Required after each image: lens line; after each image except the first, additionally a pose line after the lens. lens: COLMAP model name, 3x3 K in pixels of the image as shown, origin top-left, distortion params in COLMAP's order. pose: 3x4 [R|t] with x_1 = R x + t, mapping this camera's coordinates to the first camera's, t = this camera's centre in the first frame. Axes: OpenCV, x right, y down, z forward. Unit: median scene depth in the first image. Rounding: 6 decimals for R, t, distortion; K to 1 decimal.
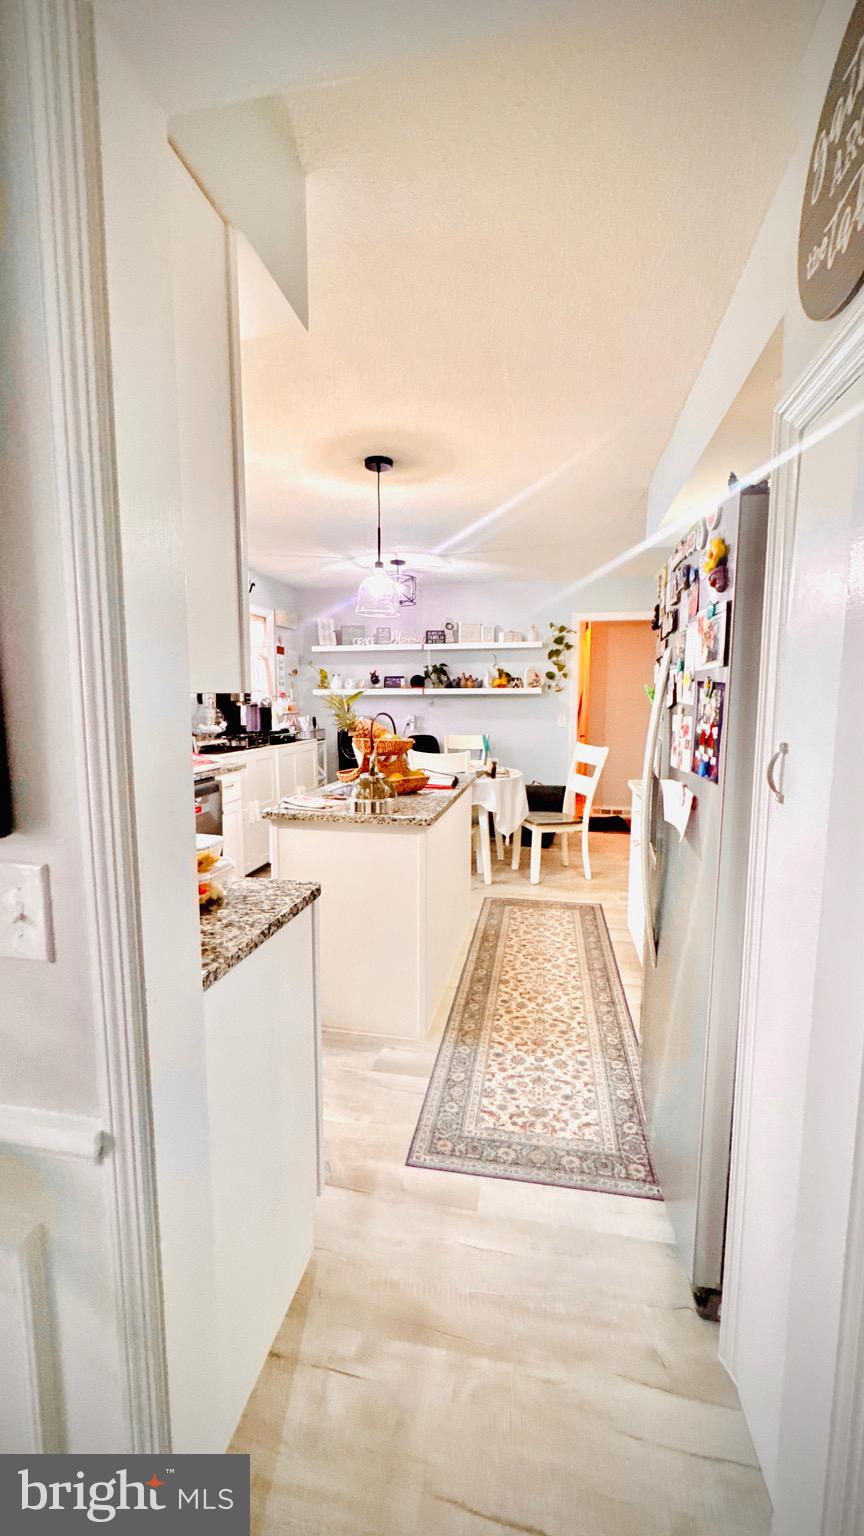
lens RADIAL K [[614.5, 0, 433.9], [0, 614.5, 769.2], [0, 0, 1]] dist [-0.002792, -0.000105]
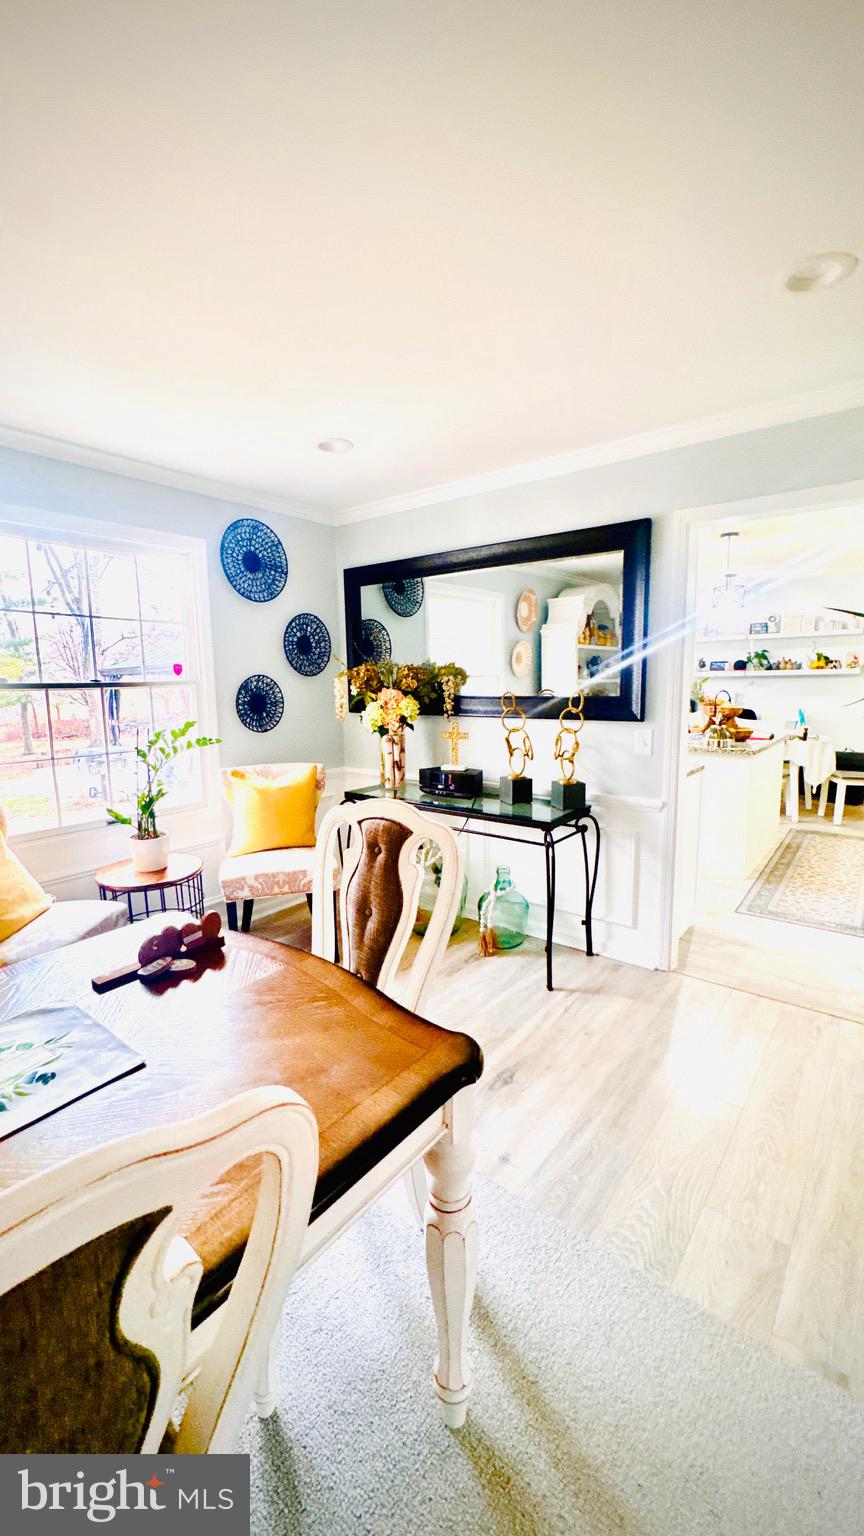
lens RADIAL K [[614.5, 0, 433.9], [0, 614.5, 769.2], [0, 0, 1]] dist [-0.002792, -0.000105]
pose [[0.893718, 0.051081, -0.445712, -0.020279], [-0.036411, 0.998478, 0.041421, 0.045745], [0.447149, -0.020790, 0.894218, -0.474538]]
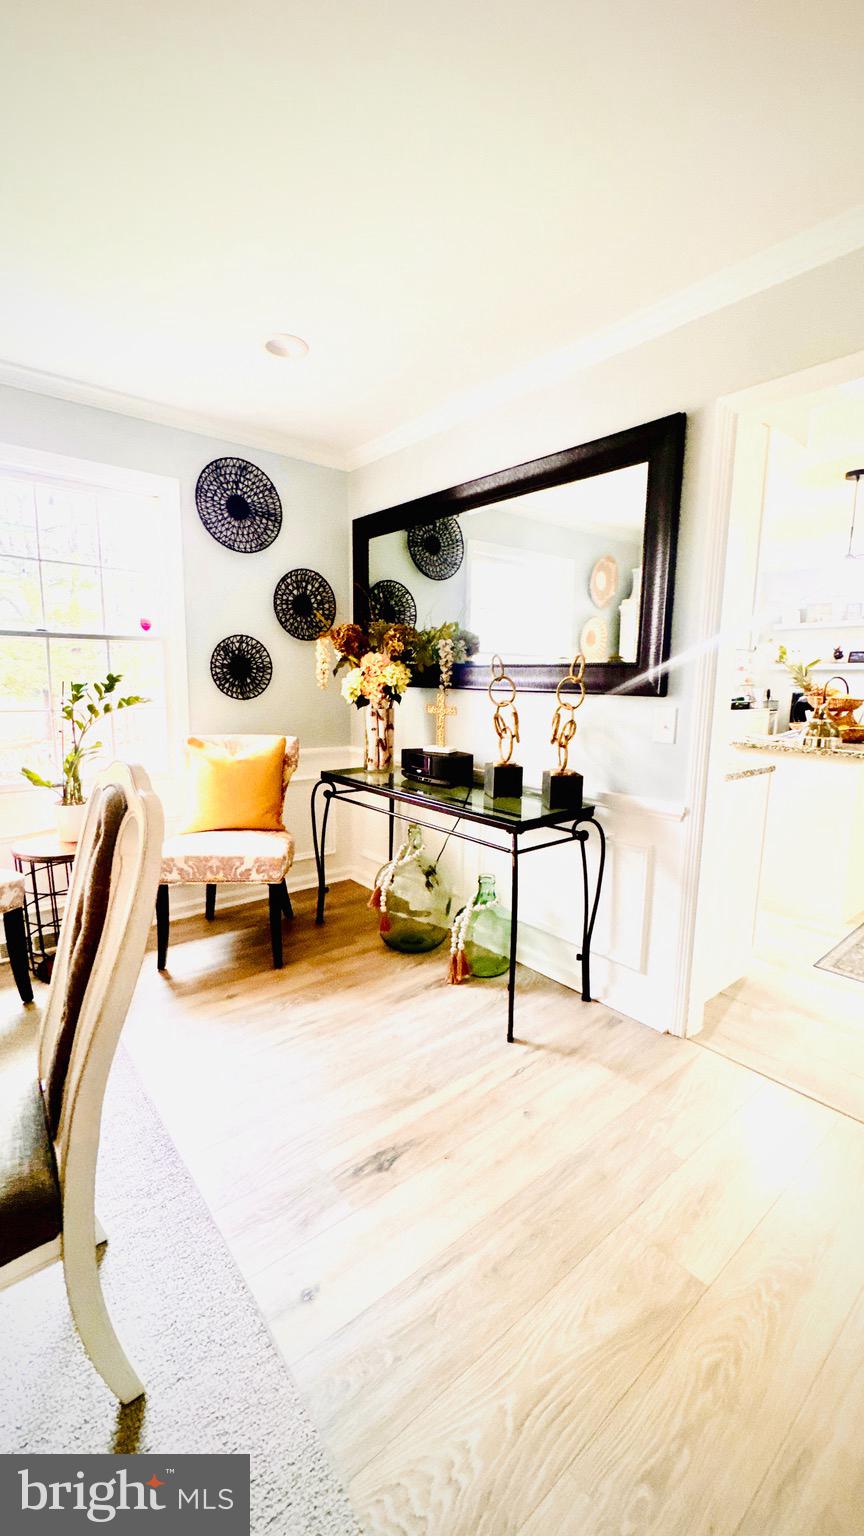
lens RADIAL K [[614.5, 0, 433.9], [0, 614.5, 769.2], [0, 0, 1]] dist [-0.002792, -0.000105]
pose [[0.778732, 0.105084, -0.618493, 0.041737], [-0.088027, 0.994421, 0.058123, 0.057566], [0.621150, 0.009181, 0.783638, -0.294140]]
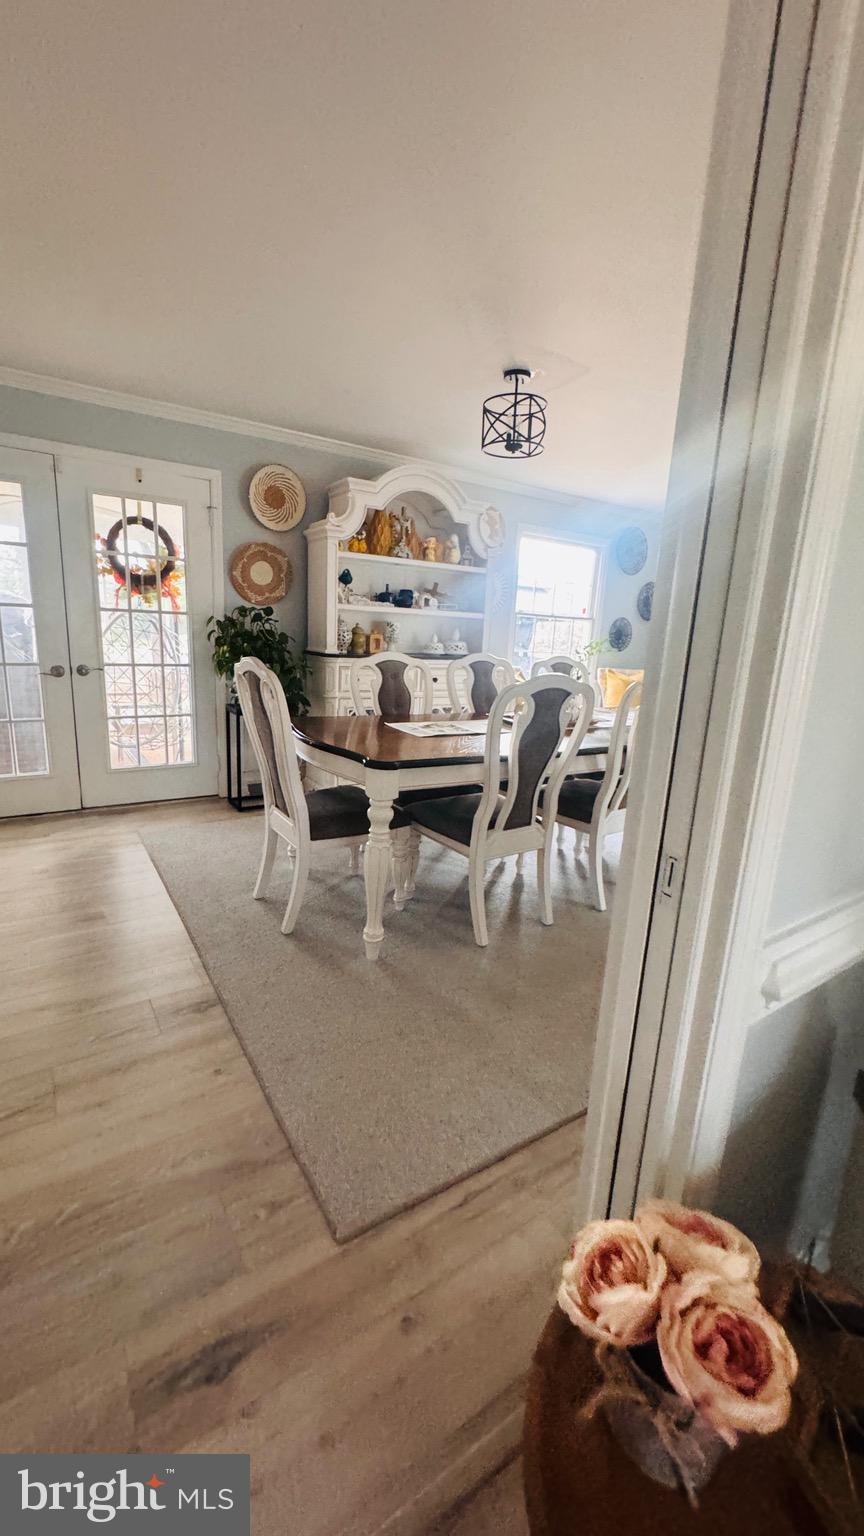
lens RADIAL K [[614.5, 0, 433.9], [0, 614.5, 769.2], [0, 0, 1]] dist [-0.002792, -0.000105]
pose [[0.702024, 0.196011, -0.684648, 0.118215], [-0.136619, 0.980588, 0.140650, 0.154080], [0.698926, -0.005204, 0.715175, -1.094714]]
